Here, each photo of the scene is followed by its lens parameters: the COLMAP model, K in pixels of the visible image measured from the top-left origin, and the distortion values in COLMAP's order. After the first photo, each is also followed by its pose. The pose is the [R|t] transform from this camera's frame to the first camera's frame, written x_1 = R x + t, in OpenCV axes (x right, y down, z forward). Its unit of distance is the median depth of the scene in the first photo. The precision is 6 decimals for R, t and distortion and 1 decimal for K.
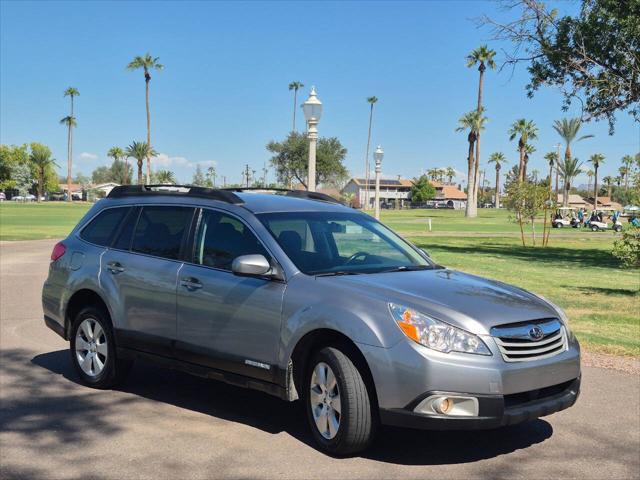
lens RADIAL K [[894.4, 0, 320.0], [0, 894.4, 240.0], [0, 0, 1]] dist [0.160597, -0.039887]
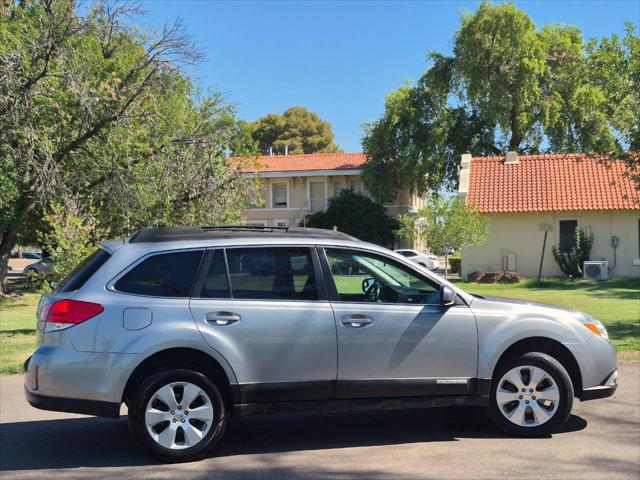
lens RADIAL K [[894.4, 0, 320.0], [0, 894.4, 240.0], [0, 0, 1]] dist [0.160597, -0.039887]
pose [[0.535626, -0.020338, 0.844210, -0.902514], [0.060769, 0.998046, -0.014511, -0.026880], [-0.842266, 0.059074, 0.535816, 0.421977]]
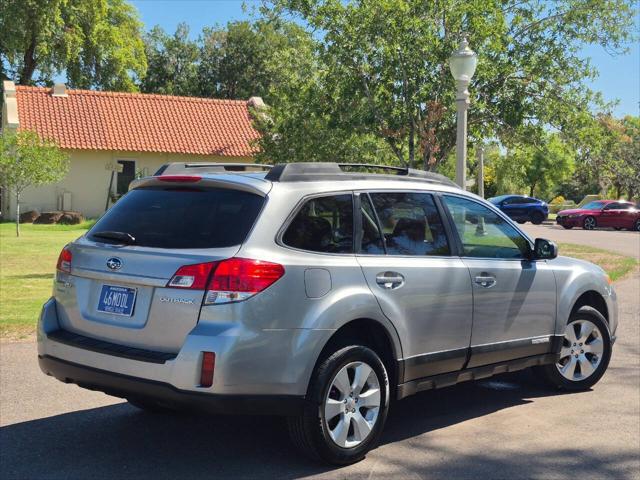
lens RADIAL K [[910.2, 0, 289.9], [0, 910.2, 221.2], [0, 0, 1]] dist [0.137907, 0.003215]
pose [[0.000344, -0.057214, 0.998362, -0.929005], [0.024076, 0.998073, 0.057190, -0.057765], [-0.999710, 0.024017, 0.001720, 1.044166]]
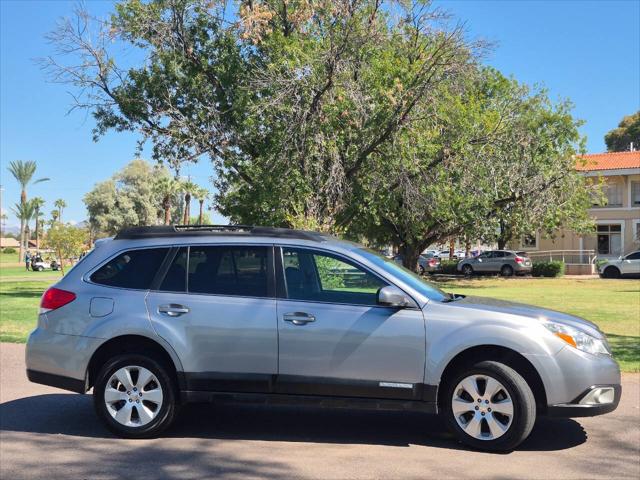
lens RADIAL K [[894.4, 0, 320.0], [0, 894.4, 240.0], [0, 0, 1]] dist [0.160597, -0.039887]
pose [[0.832656, -0.012437, 0.553652, -0.616207], [0.038663, 0.998614, -0.035714, -0.003693], [-0.552440, 0.051143, 0.831982, 0.096650]]
